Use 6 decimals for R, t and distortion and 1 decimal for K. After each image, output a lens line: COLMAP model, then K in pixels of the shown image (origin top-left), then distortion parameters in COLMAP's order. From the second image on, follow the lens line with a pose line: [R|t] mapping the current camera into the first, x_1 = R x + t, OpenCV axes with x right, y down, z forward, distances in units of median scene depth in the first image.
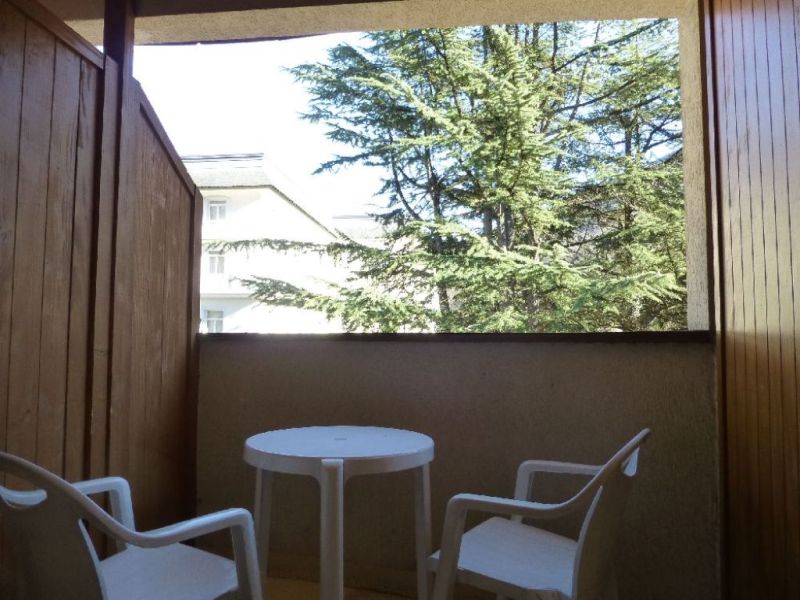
lens RADIAL K [[584.4, 0, 402.1], [0, 584.4, 299.6], [0, 0, 1]] dist [-0.013552, -0.017180]
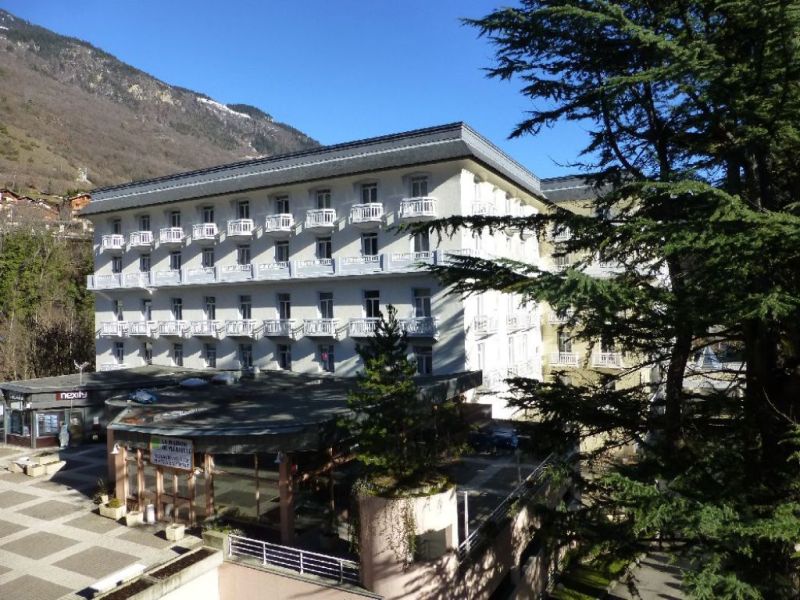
lens RADIAL K [[584.4, 0, 395.5], [0, 584.4, 301.1], [0, 0, 1]] dist [-0.013552, -0.017180]
pose [[0.929241, -0.031665, -0.368115, 0.005583], [0.053017, 0.997438, 0.048034, -0.022308], [0.365651, -0.064152, 0.928539, 0.112377]]
